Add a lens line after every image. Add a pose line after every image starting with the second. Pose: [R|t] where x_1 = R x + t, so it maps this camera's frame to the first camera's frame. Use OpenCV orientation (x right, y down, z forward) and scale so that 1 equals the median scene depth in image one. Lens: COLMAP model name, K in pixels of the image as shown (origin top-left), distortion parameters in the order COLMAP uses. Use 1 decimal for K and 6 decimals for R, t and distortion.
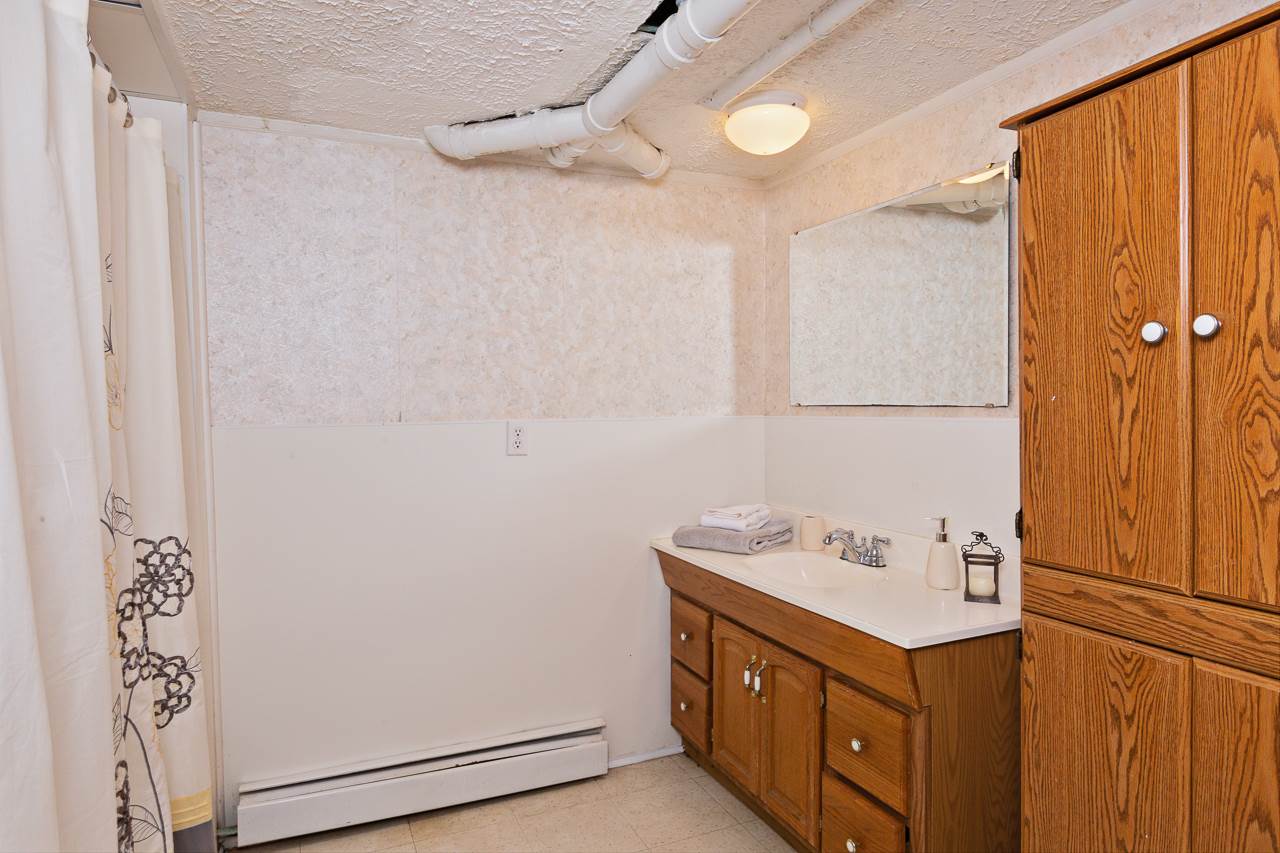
lens RADIAL K [[760.6, 0, 640.0], [0, 760.6, 426.5], [0, 0, 1]] dist [-0.000939, -0.000081]
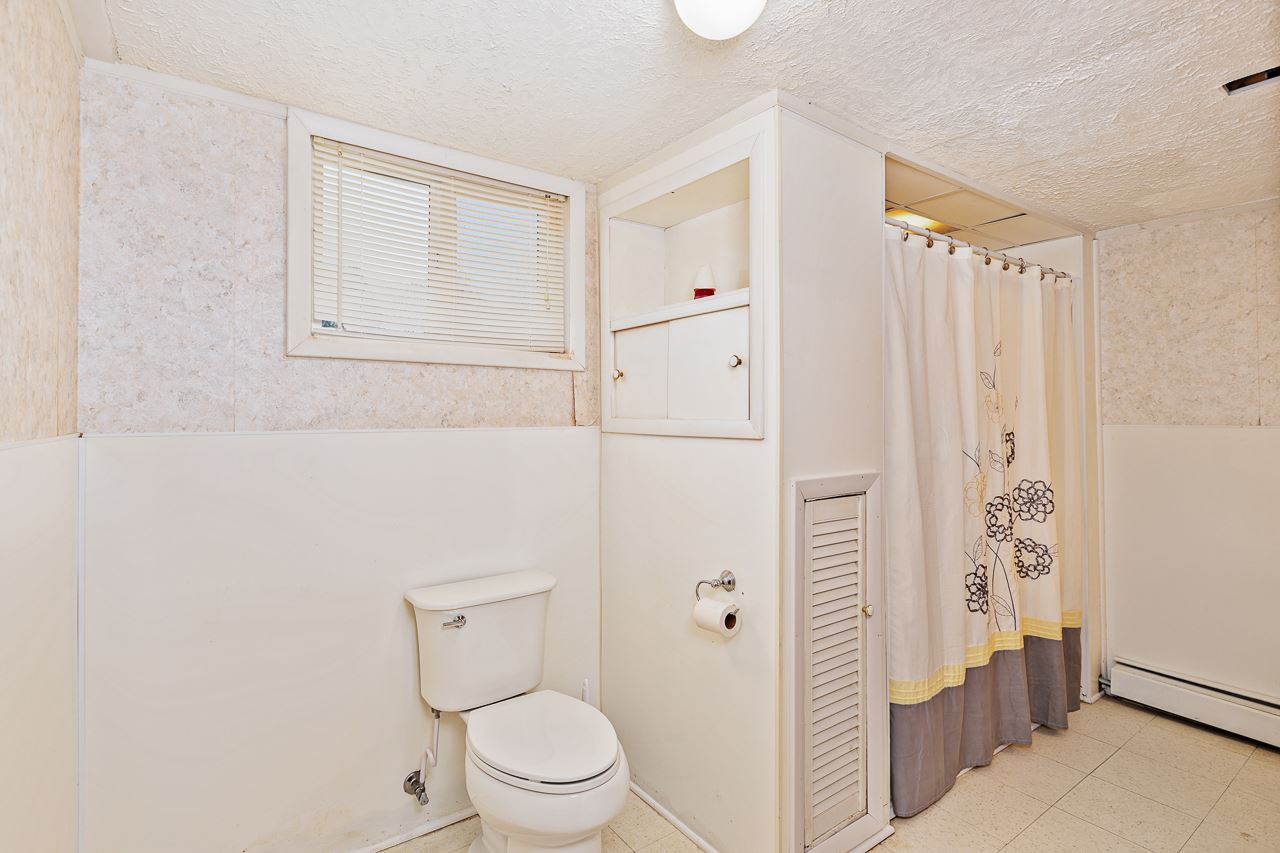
lens RADIAL K [[621.4, 0, 640.0], [0, 621.4, 426.5], [0, 0, 1]] dist [-0.000662, -0.000242]
pose [[0.221438, 0.024953, -0.974855, 0.555142], [-0.026083, 0.999466, 0.019658, 0.003430], [0.974825, 0.021074, 0.221971, -0.271743]]
